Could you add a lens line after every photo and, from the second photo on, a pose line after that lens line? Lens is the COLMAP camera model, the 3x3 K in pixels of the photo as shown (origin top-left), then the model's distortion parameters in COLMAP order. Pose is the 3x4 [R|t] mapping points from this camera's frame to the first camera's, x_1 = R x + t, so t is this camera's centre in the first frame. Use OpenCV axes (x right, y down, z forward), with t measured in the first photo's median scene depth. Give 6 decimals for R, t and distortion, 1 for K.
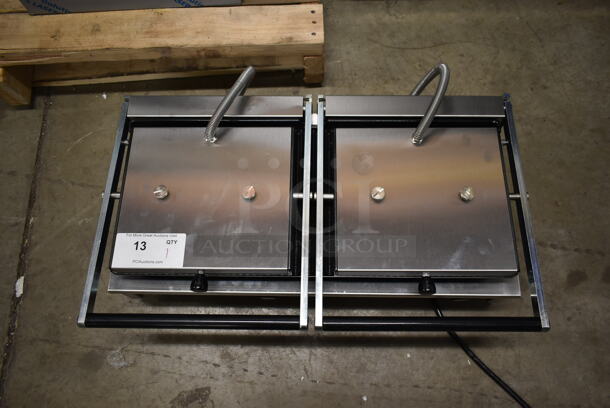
lens RADIAL K [[456.7, 0, 305.0], [0, 456.7, 204.0], [0, 0, 1]] dist [-0.009445, -0.001521]
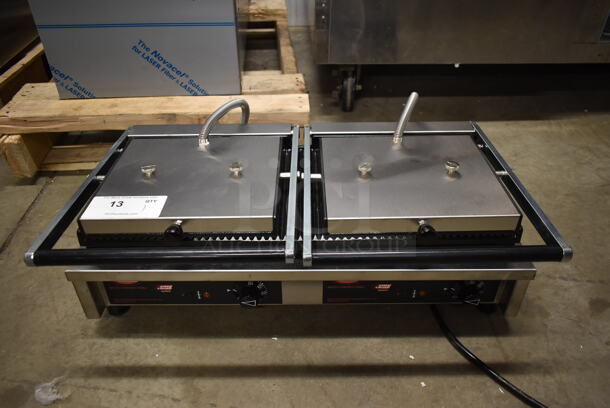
lens RADIAL K [[455.2, 0, 305.0], [0, 455.2, 204.0], [0, 0, 1]] dist [-0.009402, -0.001614]
pose [[0.999777, 0.001027, 0.021098, 0.005551], [0.010906, 0.830275, -0.557247, 0.476694], [-0.018089, 0.557353, 0.830079, 0.167357]]
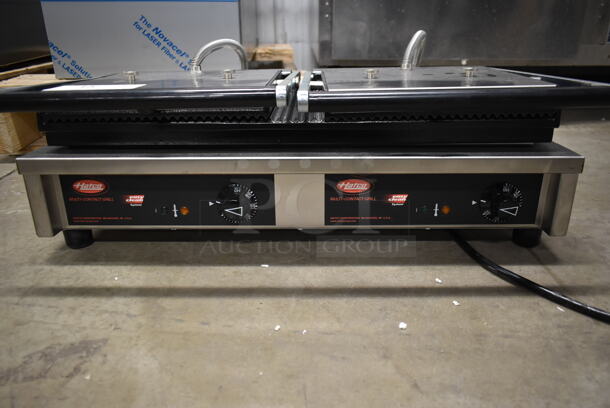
lens RADIAL K [[456.7, 0, 305.0], [0, 456.7, 204.0], [0, 0, 1]] dist [-0.009445, -0.001521]
pose [[0.999964, 0.008447, 0.000792, 0.024849], [-0.005056, 0.668261, -0.743909, 0.649569], [-0.006813, 0.743879, 0.668280, 0.471001]]
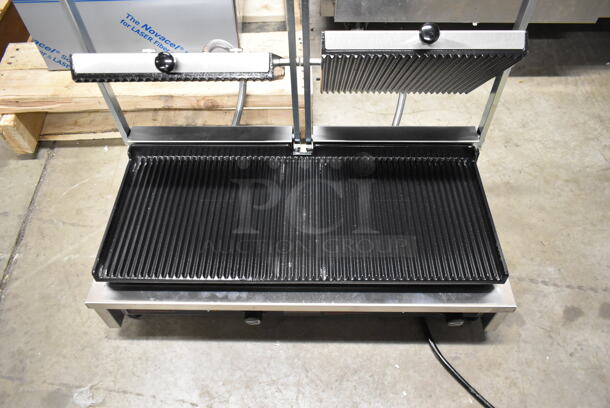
lens RADIAL K [[456.7, 0, 305.0], [0, 456.7, 204.0], [0, 0, 1]] dist [-0.009445, -0.001521]
pose [[0.999802, 0.009601, 0.017422, 0.006174], [-0.004229, 0.958388, -0.285438, 0.214790], [-0.019438, 0.285308, 0.958239, 0.013750]]
